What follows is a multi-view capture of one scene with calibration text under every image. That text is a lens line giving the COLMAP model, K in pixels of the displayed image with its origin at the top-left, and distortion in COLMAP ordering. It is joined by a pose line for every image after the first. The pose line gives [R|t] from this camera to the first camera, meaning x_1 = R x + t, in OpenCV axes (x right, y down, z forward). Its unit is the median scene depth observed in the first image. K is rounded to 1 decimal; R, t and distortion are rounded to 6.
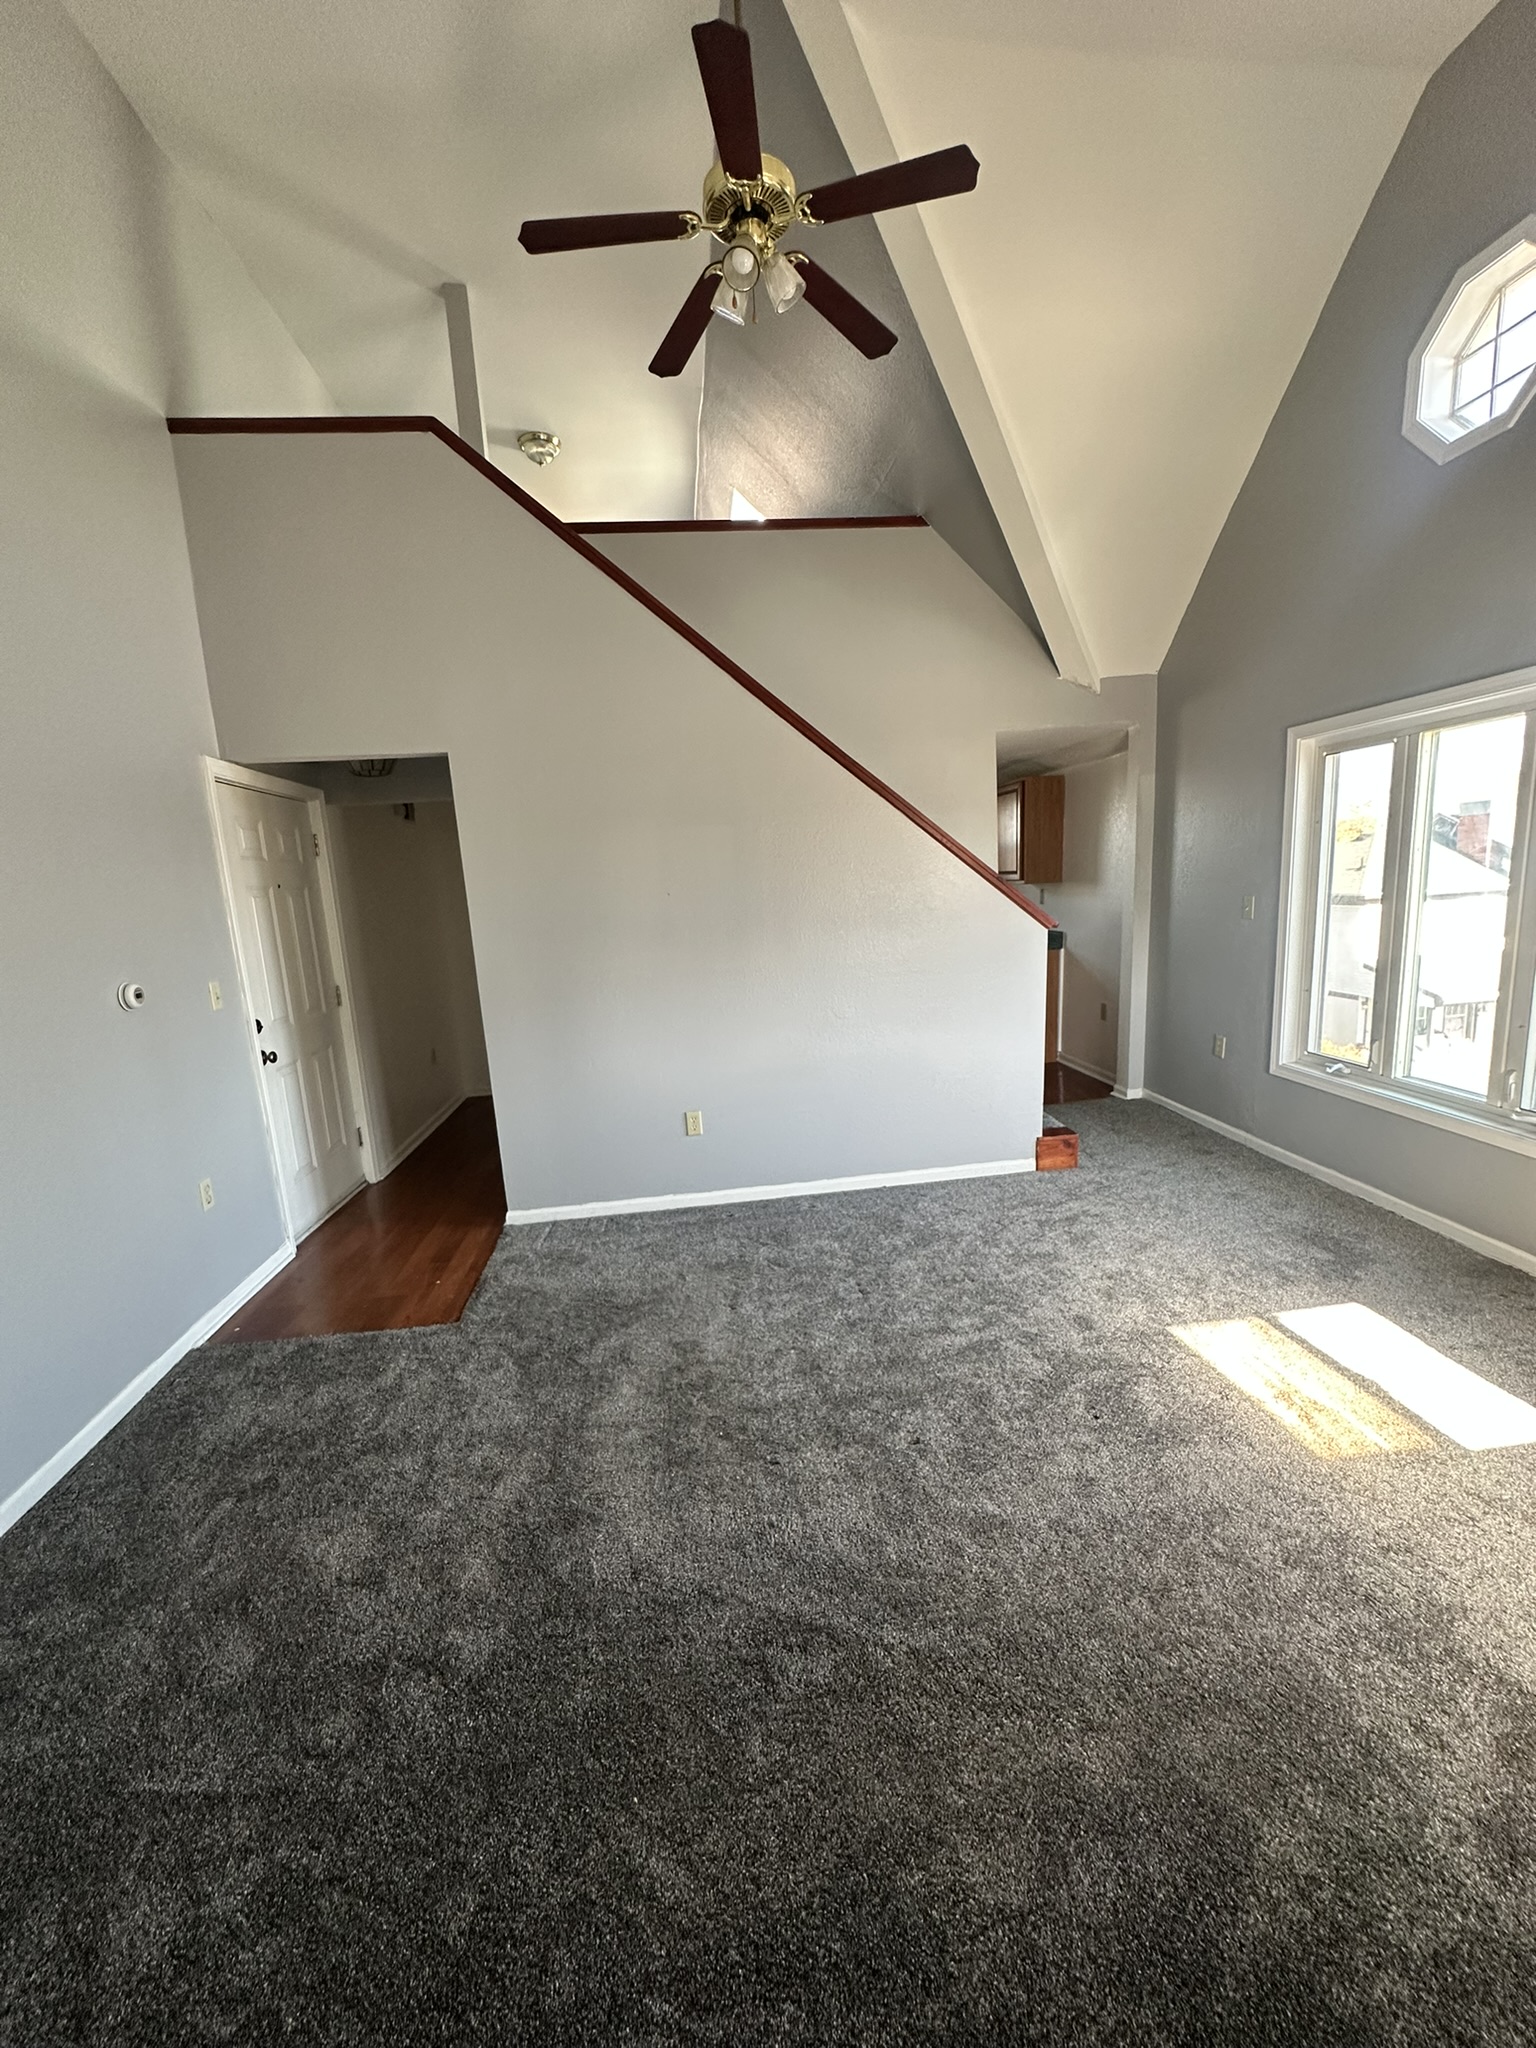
lens RADIAL K [[818.1, 0, 769.5], [0, 818.1, 1026.1], [0, 0, 1]] dist [-0.000865, 0.000377]
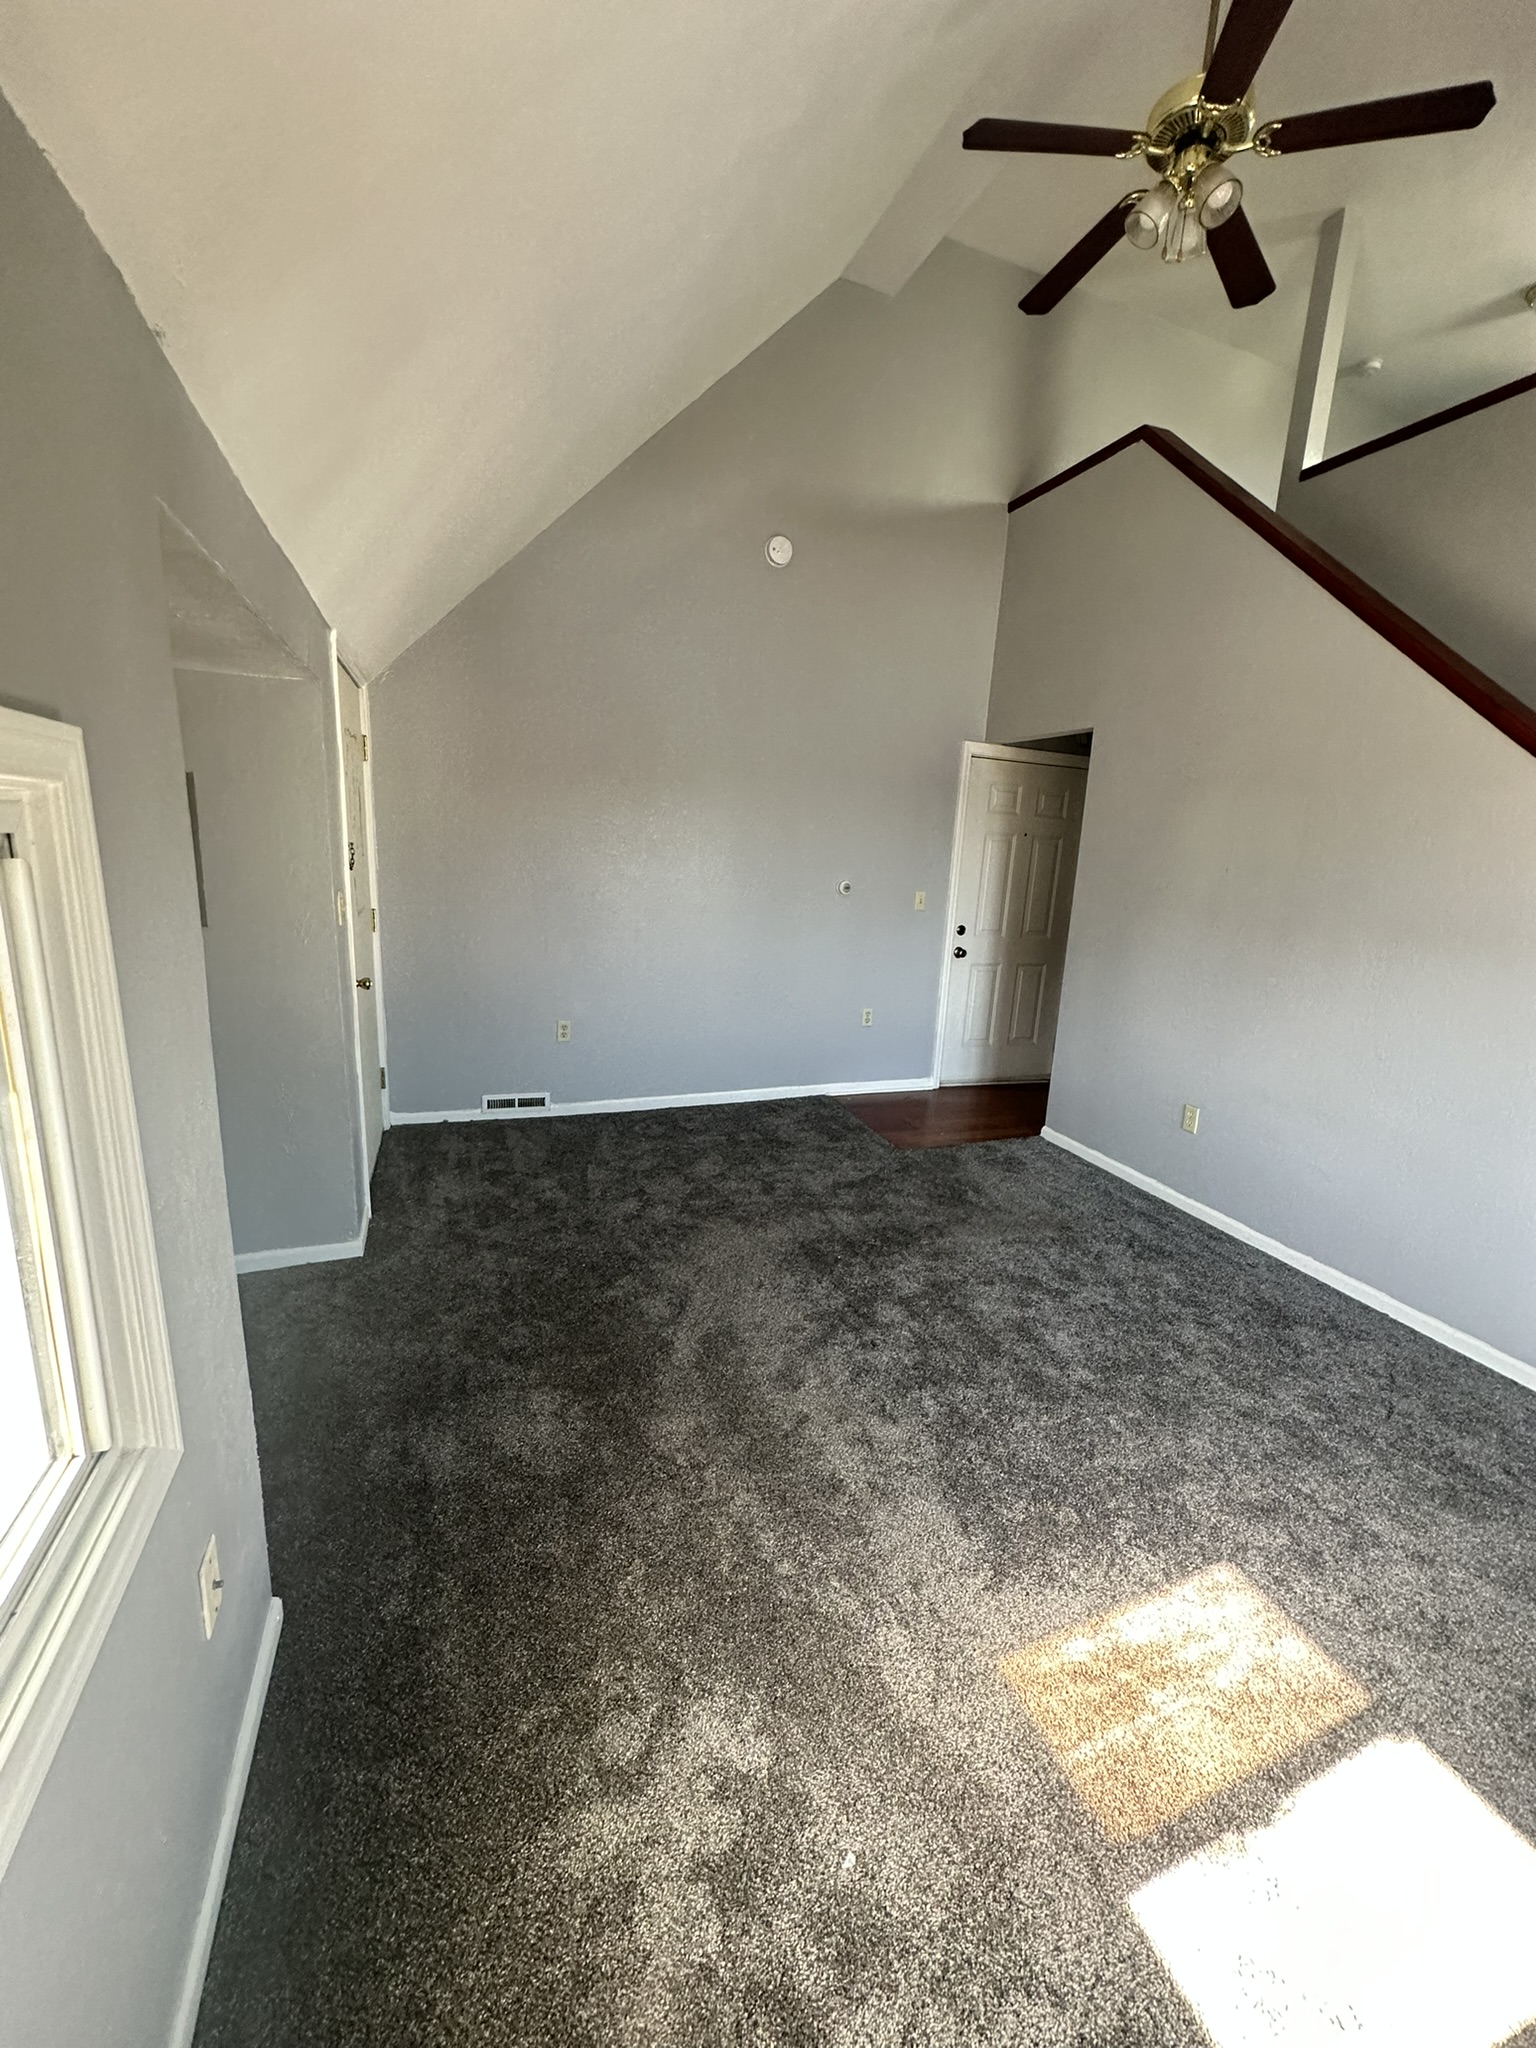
lens RADIAL K [[818.1, 0, 769.4], [0, 818.1, 1026.9], [0, 0, 1]] dist [-0.000865, 0.000377]
pose [[0.243958, 0.279089, -0.928759, 0.740179], [-0.231444, 0.946777, 0.223710, -0.090268], [0.941763, 0.160380, 0.295568, 0.312729]]
